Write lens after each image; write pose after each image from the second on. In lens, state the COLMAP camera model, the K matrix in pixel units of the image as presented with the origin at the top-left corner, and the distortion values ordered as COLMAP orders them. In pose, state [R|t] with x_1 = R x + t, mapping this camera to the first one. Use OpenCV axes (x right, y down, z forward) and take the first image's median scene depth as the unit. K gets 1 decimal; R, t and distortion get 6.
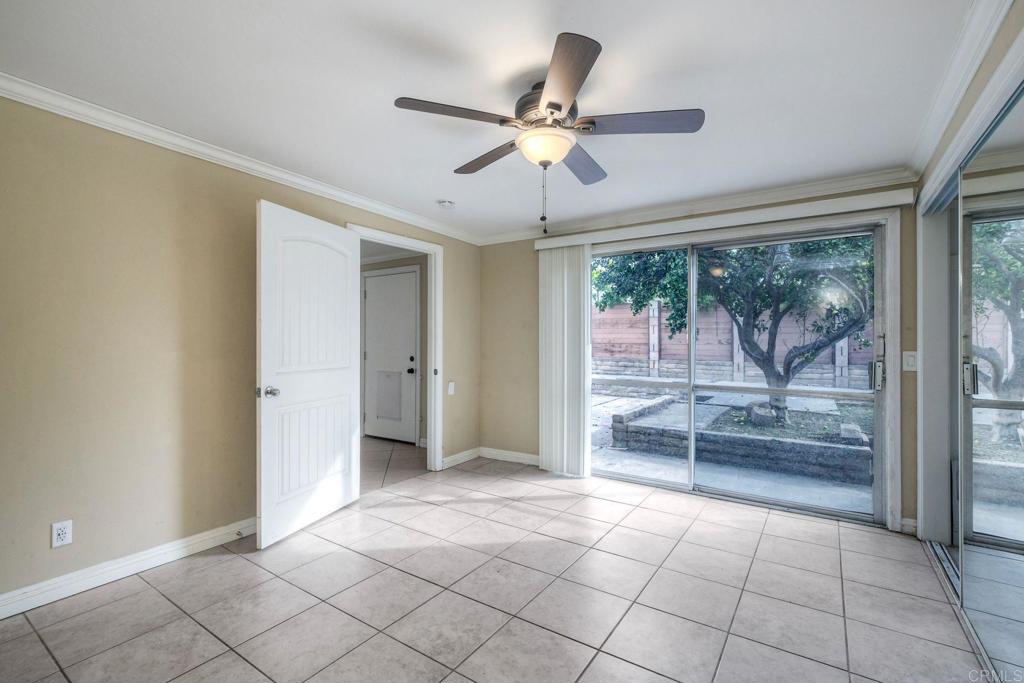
lens RADIAL K [[461.7, 0, 512.6], [0, 461.7, 338.0], [0, 0, 1]] dist [0.000927, 0.000078]
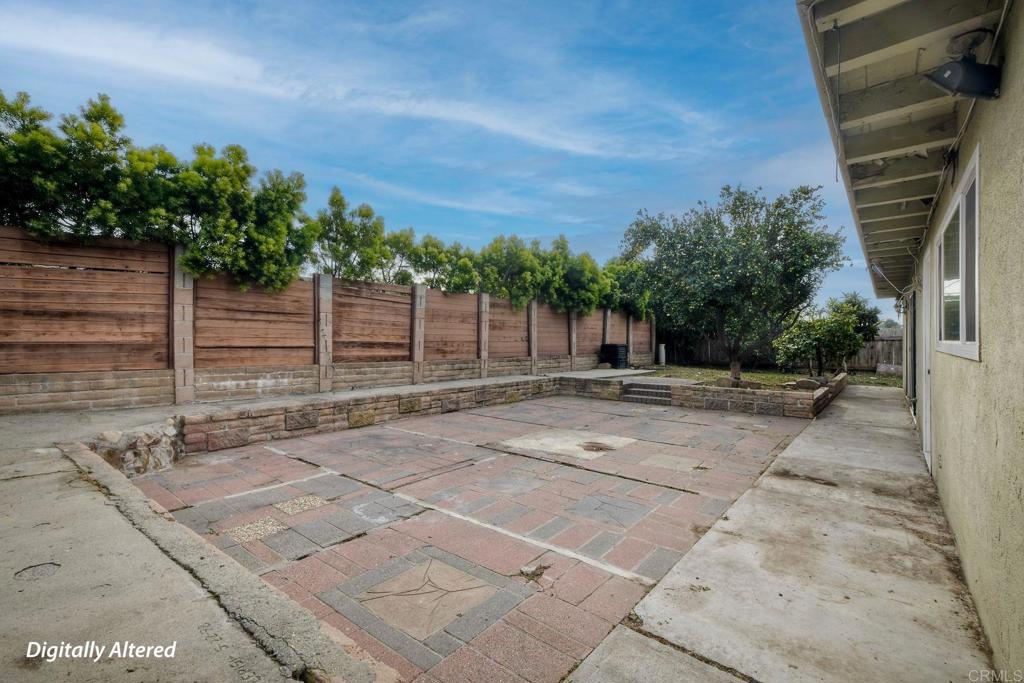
lens RADIAL K [[461.7, 0, 515.9], [0, 461.7, 337.8], [0, 0, 1]] dist [0.000927, 0.000078]
pose [[0.079596, -0.004639, 0.996816, -0.571333], [-0.007935, 0.999955, 0.005287, 0.000192], [-0.996796, -0.008331, 0.079555, 0.831803]]
